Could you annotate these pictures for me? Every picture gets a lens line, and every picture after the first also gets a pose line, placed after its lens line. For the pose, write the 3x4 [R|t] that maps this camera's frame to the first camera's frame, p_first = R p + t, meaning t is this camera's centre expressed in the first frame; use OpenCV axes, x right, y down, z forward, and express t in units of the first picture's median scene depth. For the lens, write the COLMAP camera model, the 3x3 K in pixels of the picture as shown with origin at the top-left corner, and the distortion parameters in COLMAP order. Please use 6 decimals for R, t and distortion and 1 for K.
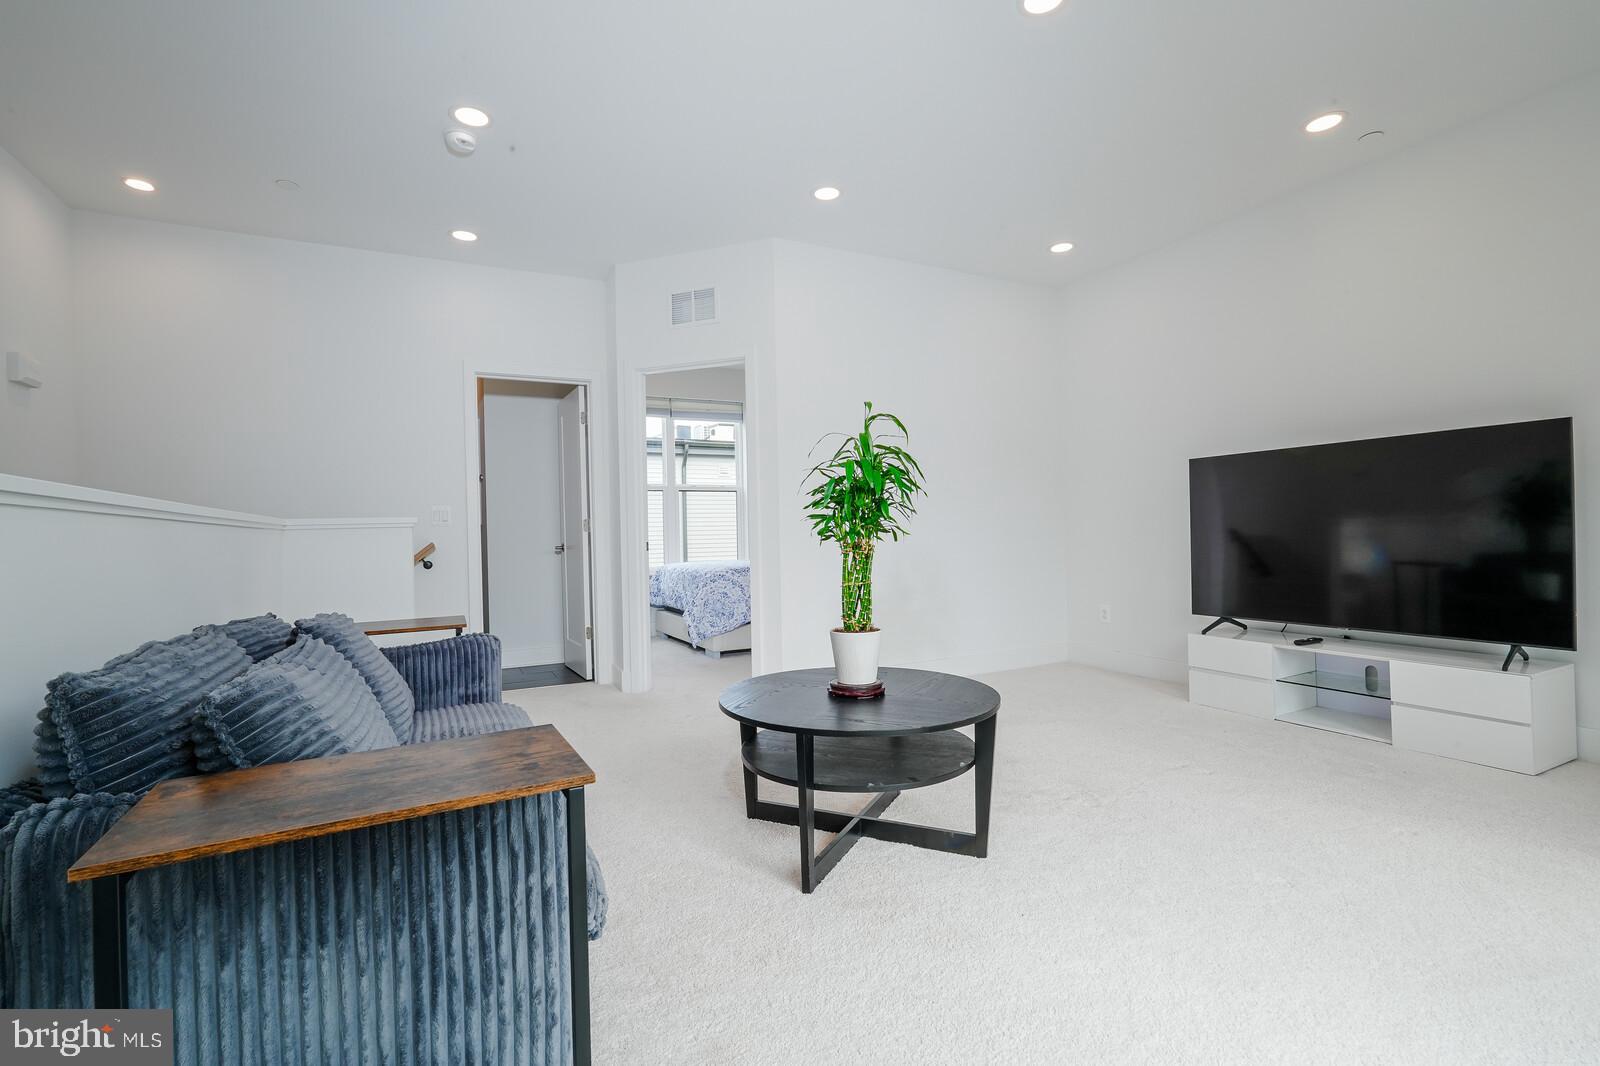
lens RADIAL K [[712.7, 0, 792.1], [0, 712.7, 529.8], [0, 0, 1]] dist [-0.004234, -0.000380]
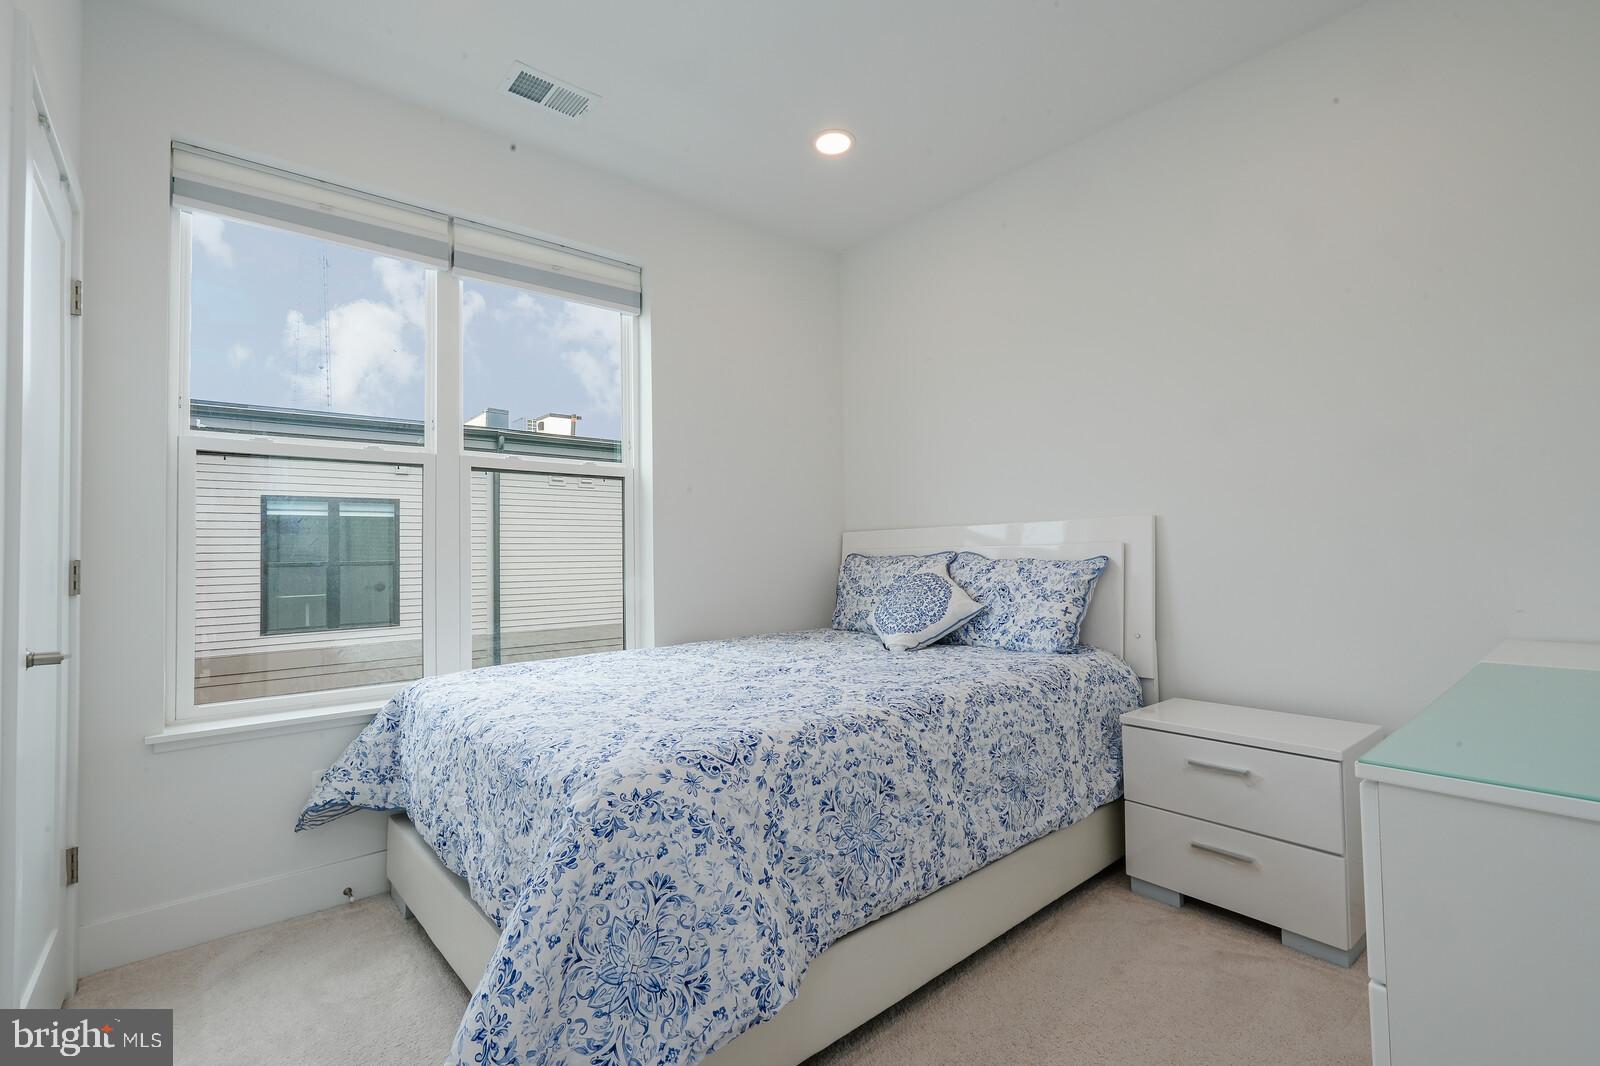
lens RADIAL K [[708.1, 0, 797.7], [0, 708.1, 530.4], [0, 0, 1]] dist [-0.018056, 0.009028]
pose [[0.969015, 0.010119, 0.246796, -0.081968], [-0.000235, 0.999198, -0.040044, -0.007961], [-0.247004, 0.038746, 0.968240, 0.586478]]
